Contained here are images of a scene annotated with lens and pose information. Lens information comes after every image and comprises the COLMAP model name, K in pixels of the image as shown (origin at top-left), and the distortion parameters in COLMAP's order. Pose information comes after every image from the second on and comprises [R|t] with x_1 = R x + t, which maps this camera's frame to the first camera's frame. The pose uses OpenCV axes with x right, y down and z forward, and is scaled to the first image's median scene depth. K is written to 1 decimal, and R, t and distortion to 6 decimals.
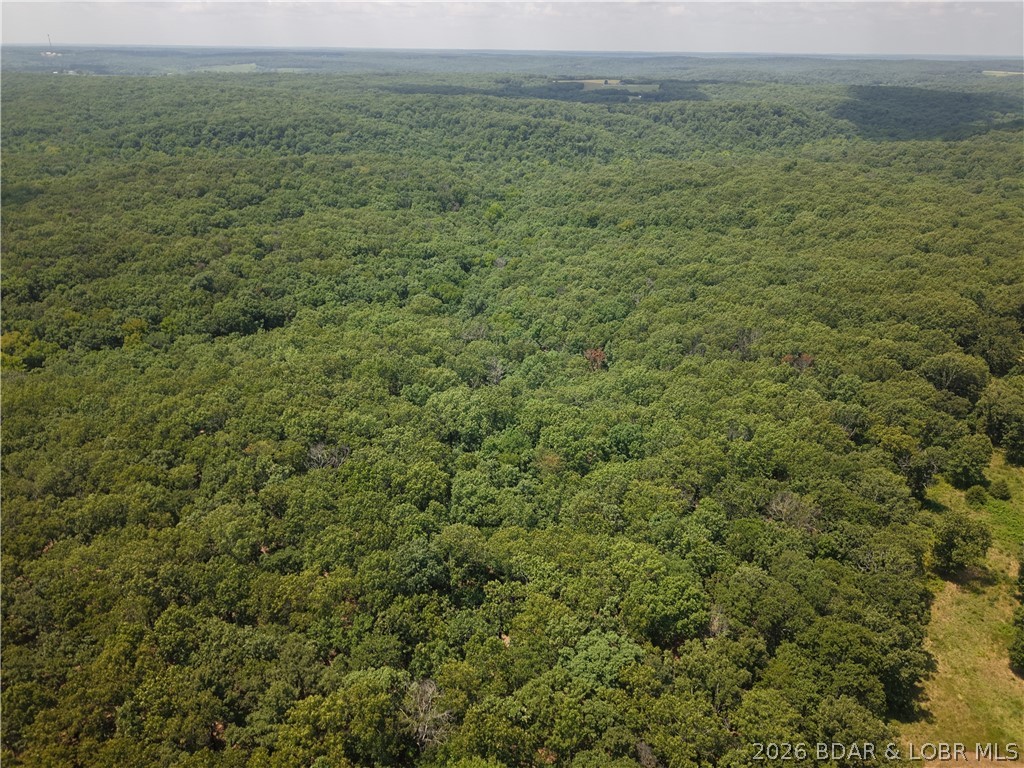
lens RADIAL K [[691.5, 0, 508.4], [0, 691.5, 383.3], [0, 0, 1]] dist [0.034678, -0.026339]
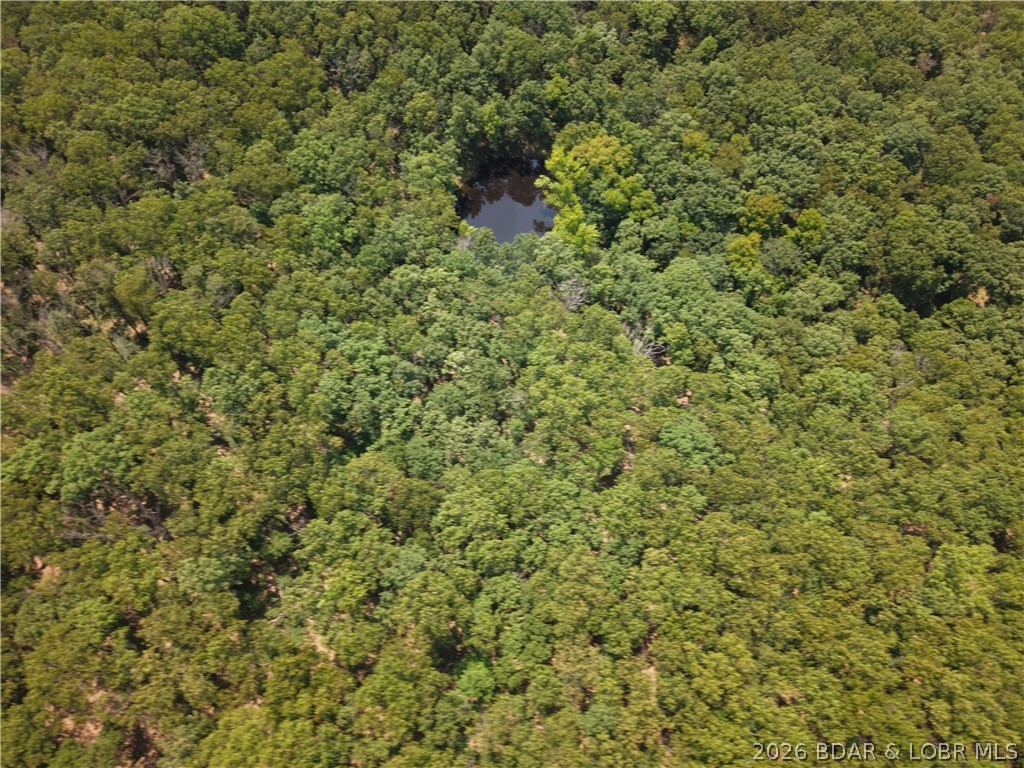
lens RADIAL K [[691.5, 0, 507.4], [0, 691.5, 382.1], [0, 0, 1]] dist [0.034678, -0.026339]
pose [[0.676080, 0.648942, -0.348985, -0.116801], [-0.342244, 0.696010, 0.631220, -0.087970], [0.652522, -0.307317, 0.692655, 0.119466]]
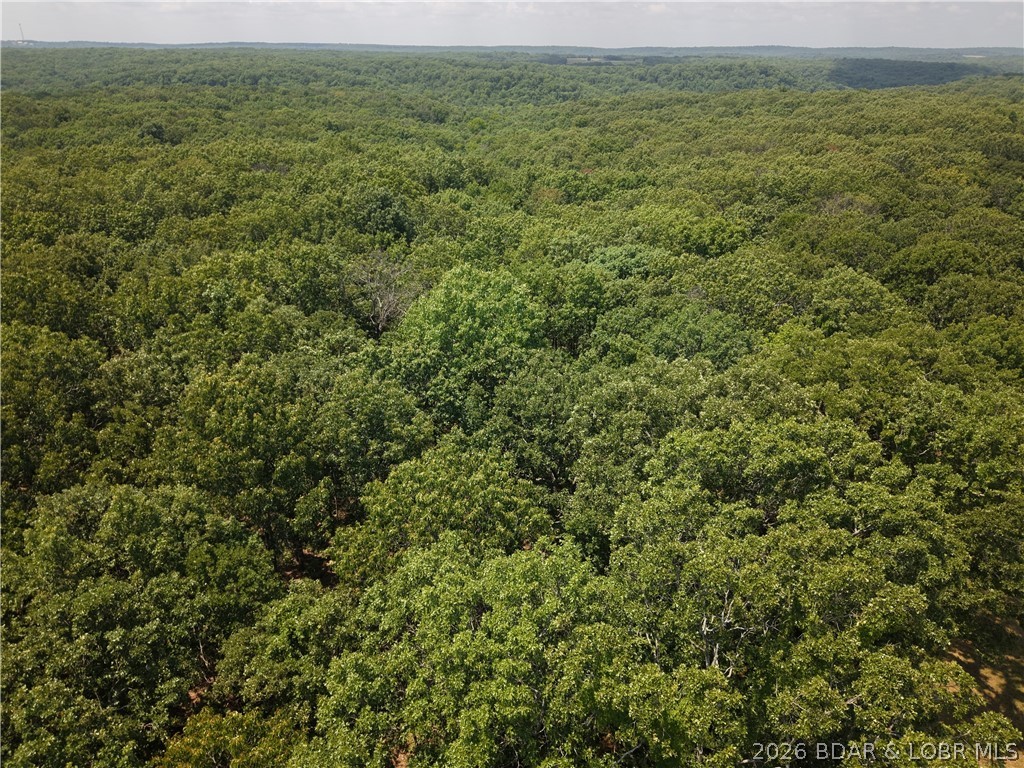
lens RADIAL K [[691.5, 0, 509.3], [0, 691.5, 384.9], [0, 0, 1]] dist [0.034678, -0.026339]
pose [[0.999681, -0.015708, 0.019769, -0.000138], [0.015701, 0.999877, 0.000510, 0.065585], [-0.019775, -0.000199, 0.999804, 0.030609]]
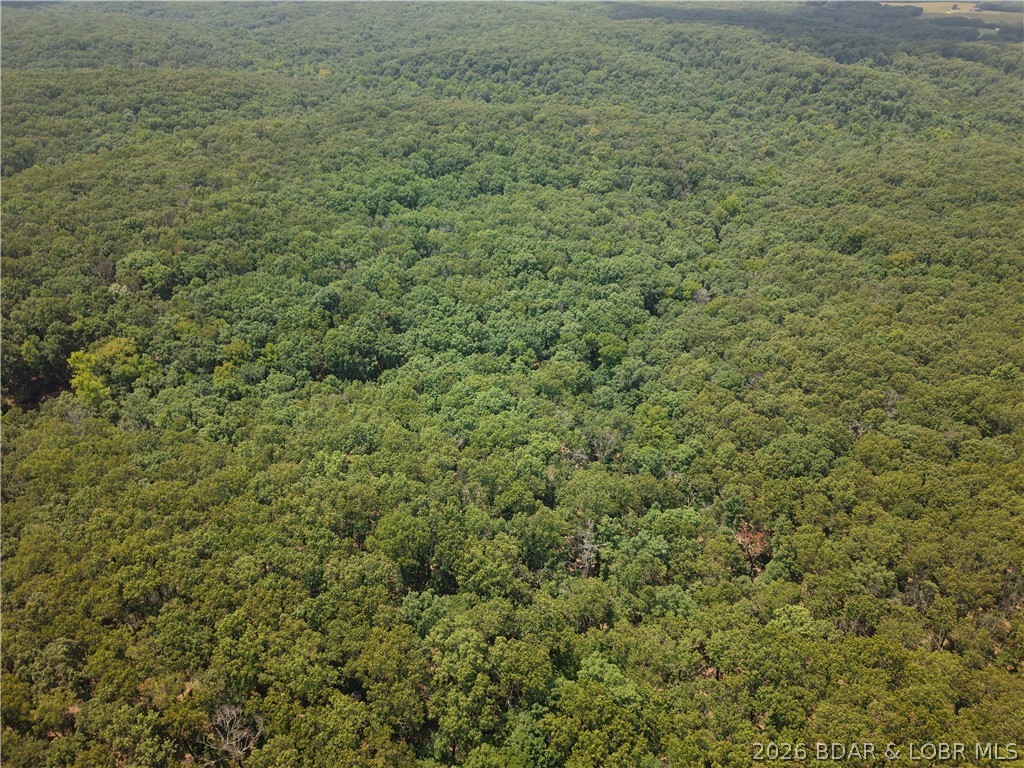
lens RADIAL K [[691.5, 0, 510.0], [0, 691.5, 378.9], [0, 0, 1]] dist [0.034678, -0.026339]
pose [[0.925050, 0.207105, -0.318418, 0.026360], [-0.173372, 0.976080, 0.131190, -0.069730], [0.337972, -0.066152, 0.938829, 0.085634]]
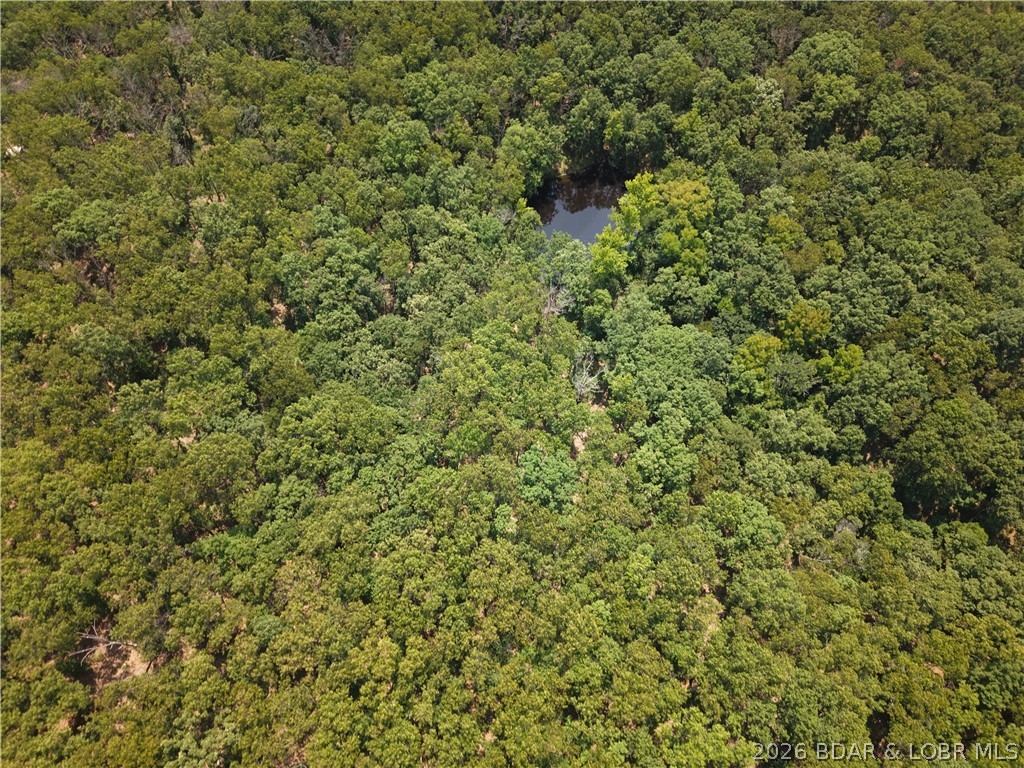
lens RADIAL K [[691.5, 0, 517.0], [0, 691.5, 379.9], [0, 0, 1]] dist [0.034678, -0.026339]
pose [[0.158398, 0.861415, -0.482570, -0.082454], [-0.455496, 0.497377, 0.738336, -0.112176], [0.876033, 0.102858, 0.471154, 0.168703]]
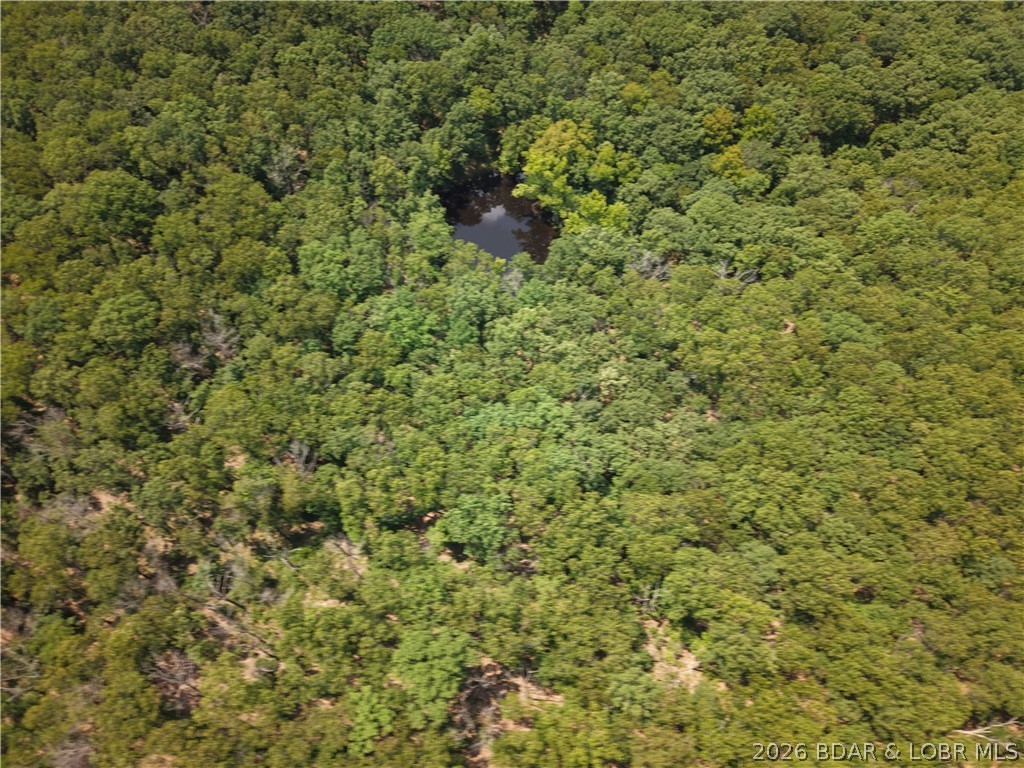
lens RADIAL K [[691.5, 0, 510.8], [0, 691.5, 379.2], [0, 0, 1]] dist [0.034678, -0.026339]
pose [[0.972925, 0.204928, -0.106873, -0.189100], [-0.109328, 0.815468, 0.568384, -0.073556], [0.203629, -0.541310, 0.815793, 0.089340]]
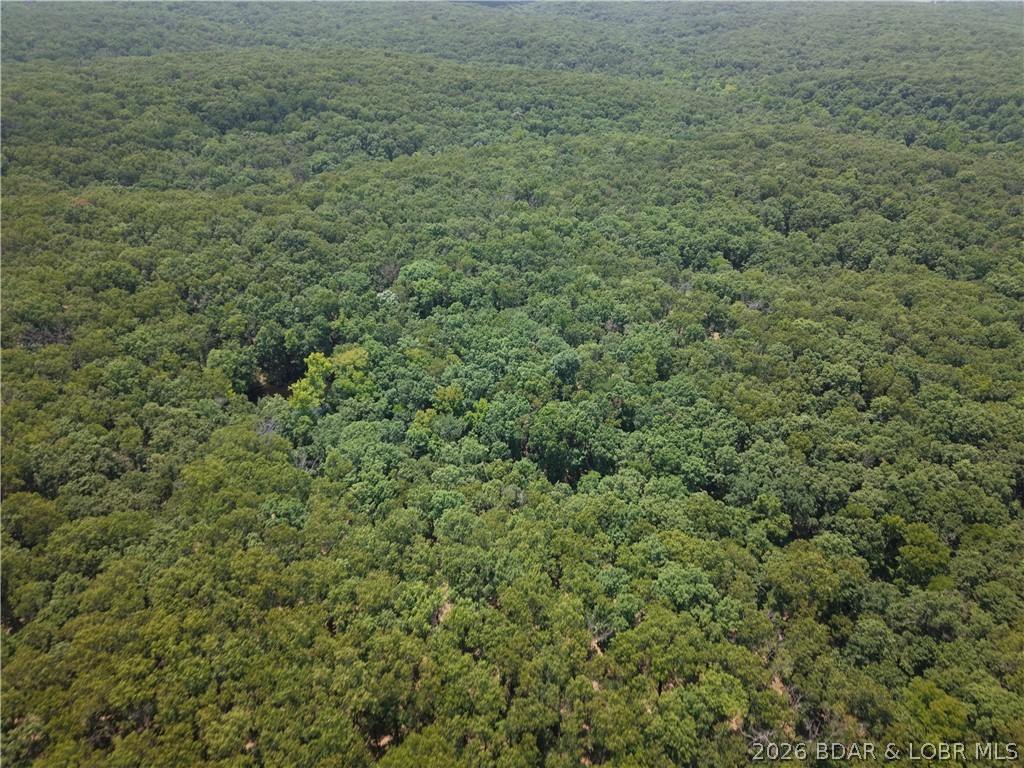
lens RADIAL K [[691.5, 0, 510.4], [0, 691.5, 378.4], [0, 0, 1]] dist [0.034678, -0.026339]
pose [[0.576297, 0.438099, -0.689892, 0.017358], [-0.371307, 0.892375, 0.256511, -0.104025], [0.728020, 0.108335, 0.676942, 0.156242]]
